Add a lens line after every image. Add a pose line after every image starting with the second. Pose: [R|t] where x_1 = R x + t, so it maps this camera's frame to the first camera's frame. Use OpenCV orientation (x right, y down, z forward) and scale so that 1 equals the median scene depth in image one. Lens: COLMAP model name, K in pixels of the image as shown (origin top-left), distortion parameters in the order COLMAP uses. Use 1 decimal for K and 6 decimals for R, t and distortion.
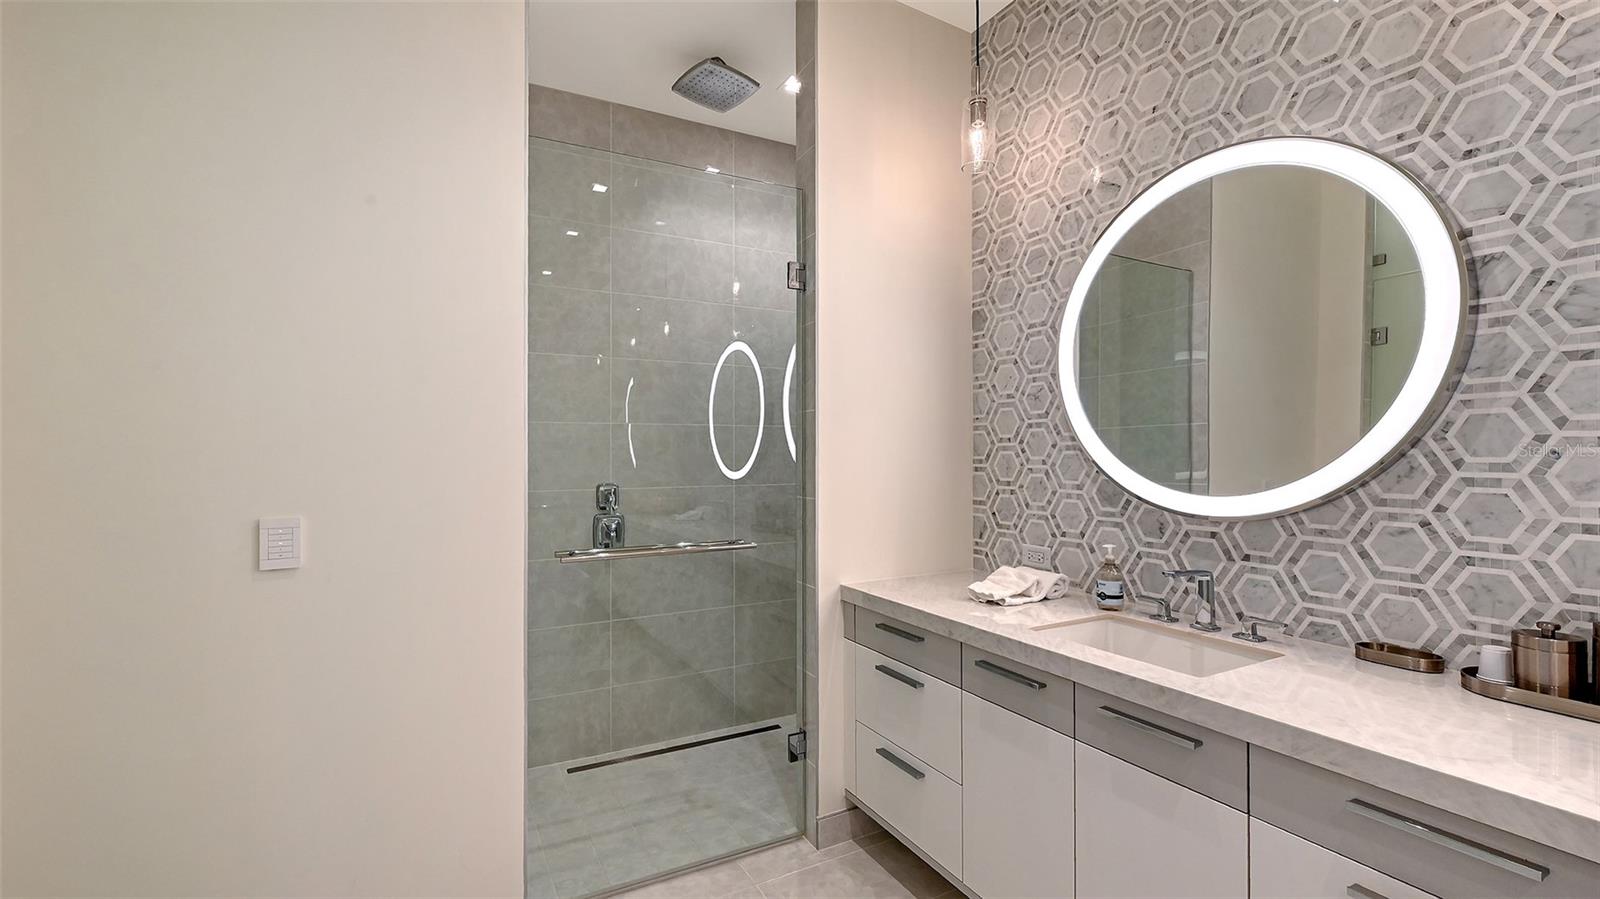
lens RADIAL K [[632.9, 0, 803.7], [0, 632.9, 445.3], [0, 0, 1]] dist [0.000276, 0.000943]
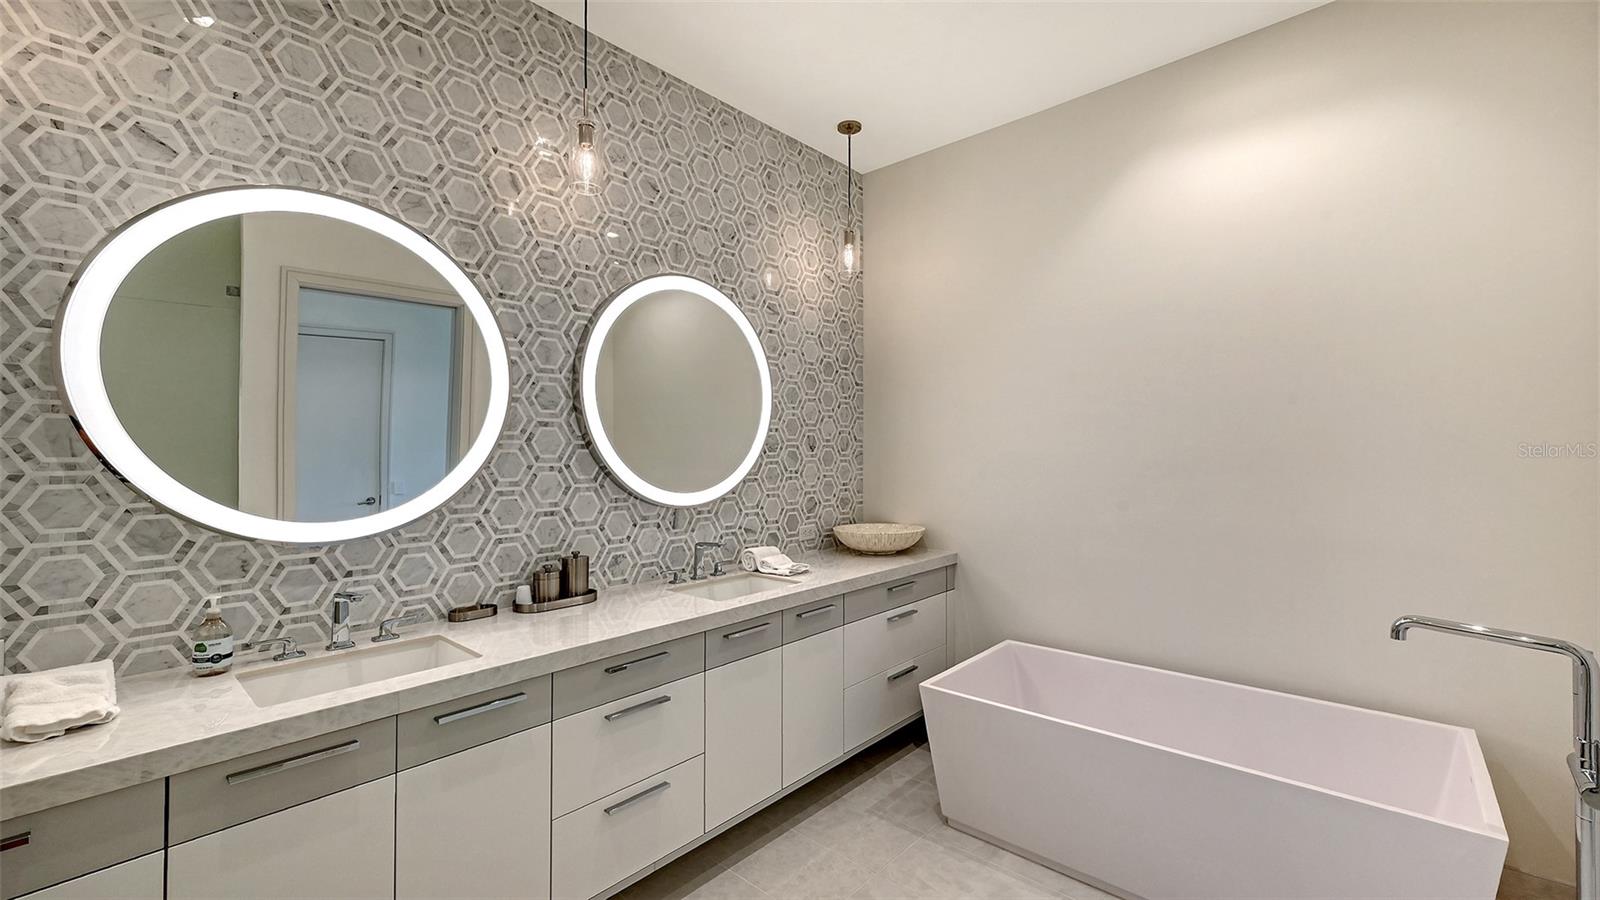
lens RADIAL K [[632.9, 0, 808.2], [0, 632.9, 453.7], [0, 0, 1]] dist [0.000276, 0.000943]
pose [[-0.285072, 0.000667, 0.958506, -0.676270], [-0.007731, 0.999966, -0.002995, -0.041739], [-0.958475, -0.008264, -0.285057, 0.618511]]
